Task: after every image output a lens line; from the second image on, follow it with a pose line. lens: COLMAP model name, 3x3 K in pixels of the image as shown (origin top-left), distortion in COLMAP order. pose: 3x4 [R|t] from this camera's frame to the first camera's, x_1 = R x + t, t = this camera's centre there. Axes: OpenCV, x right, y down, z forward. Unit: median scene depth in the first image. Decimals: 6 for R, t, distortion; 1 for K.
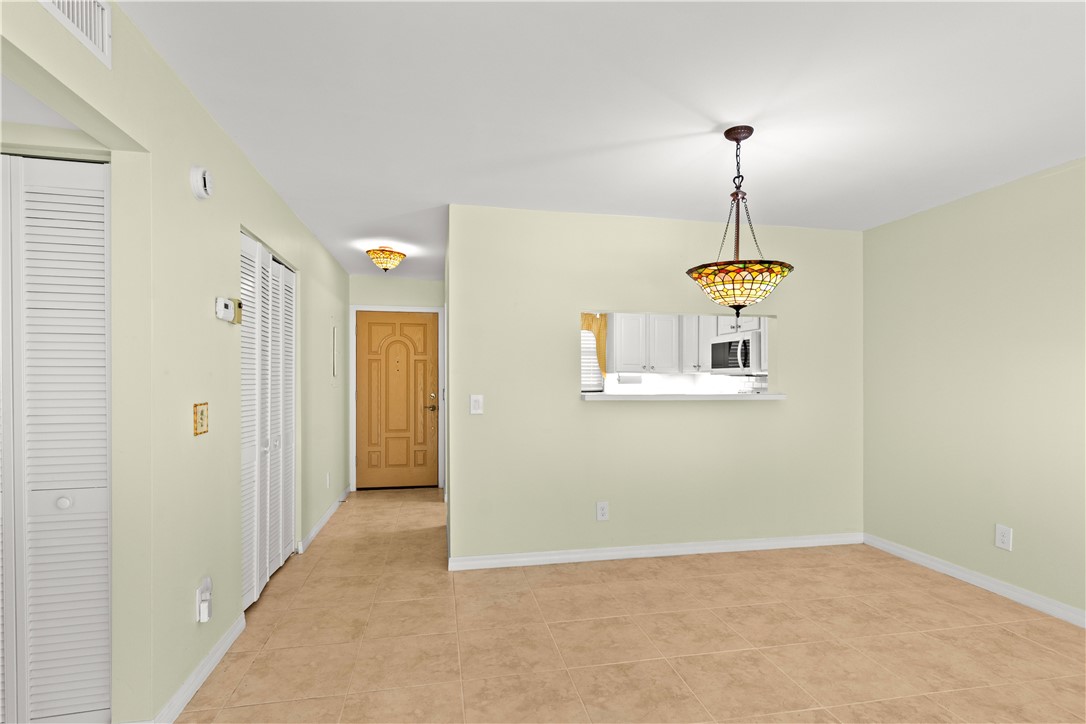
lens RADIAL K [[523.5, 0, 549.7], [0, 523.5, 383.7], [0, 0, 1]] dist [0.001204, 0.000255]
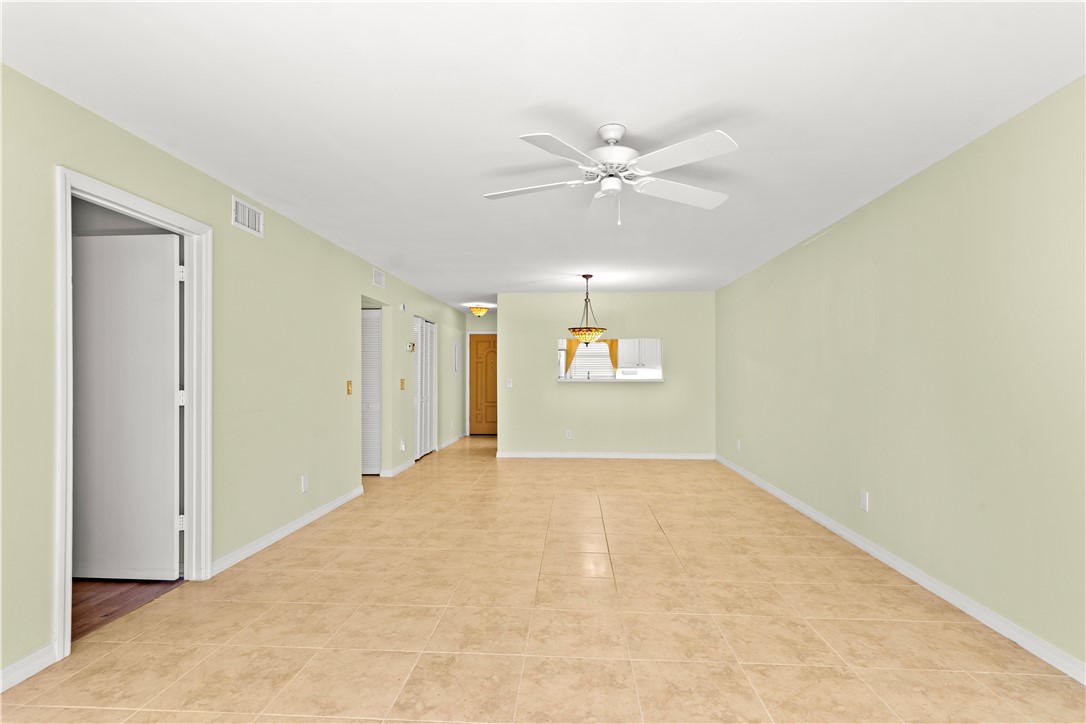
lens RADIAL K [[523.5, 0, 564.4], [0, 523.5, 369.2], [0, 0, 1]] dist [0.001204, 0.000255]
pose [[0.971677, -0.005664, -0.236245, 0.419988], [0.001171, 0.999816, -0.019153, 0.016071], [0.236310, 0.018334, 0.971505, -0.753303]]
